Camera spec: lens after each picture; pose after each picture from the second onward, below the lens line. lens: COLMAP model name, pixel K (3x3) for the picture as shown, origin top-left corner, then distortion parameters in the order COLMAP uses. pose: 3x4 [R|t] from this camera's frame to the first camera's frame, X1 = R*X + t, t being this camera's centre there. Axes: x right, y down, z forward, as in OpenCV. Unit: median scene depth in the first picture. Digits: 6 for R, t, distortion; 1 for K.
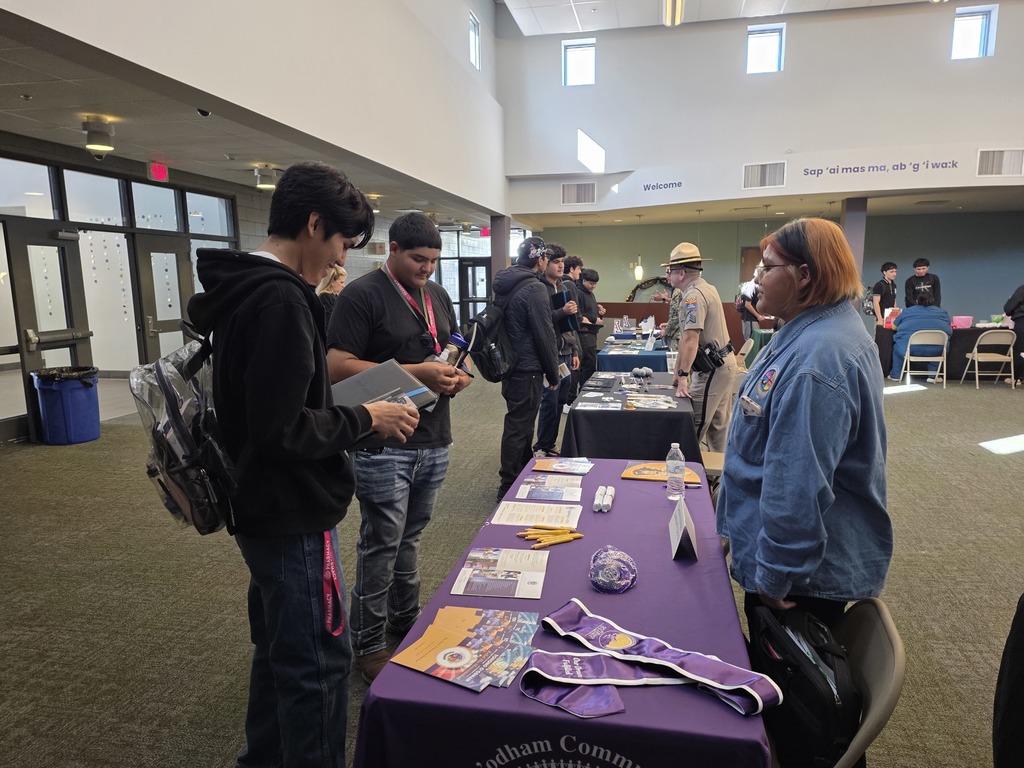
lens RADIAL K [[676.4, 0, 514.7], [0, 676.4, 383.6], [0, 0, 1]] dist [0.043266, -0.007896]
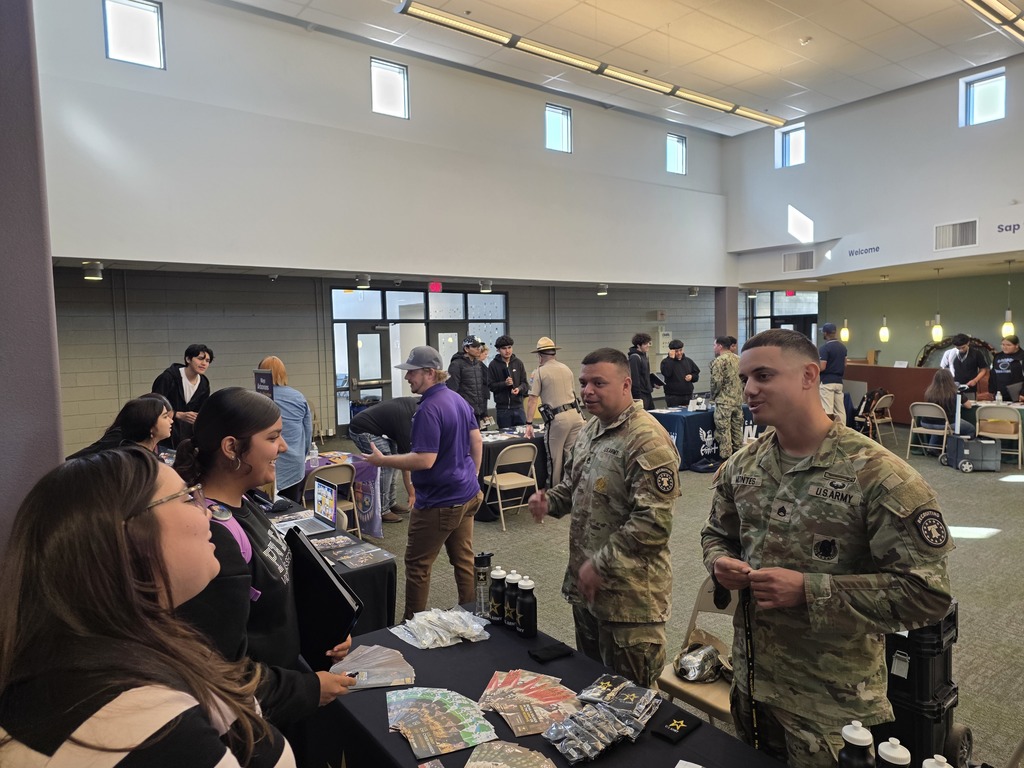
lens RADIAL K [[676.4, 0, 510.9], [0, 676.4, 385.7], [0, 0, 1]] dist [0.043266, -0.007896]
pose [[0.748723, 0.042891, -0.661494, 0.555199], [-0.084116, 0.995985, -0.030628, -0.024873], [0.657525, 0.078574, 0.749325, -0.076030]]
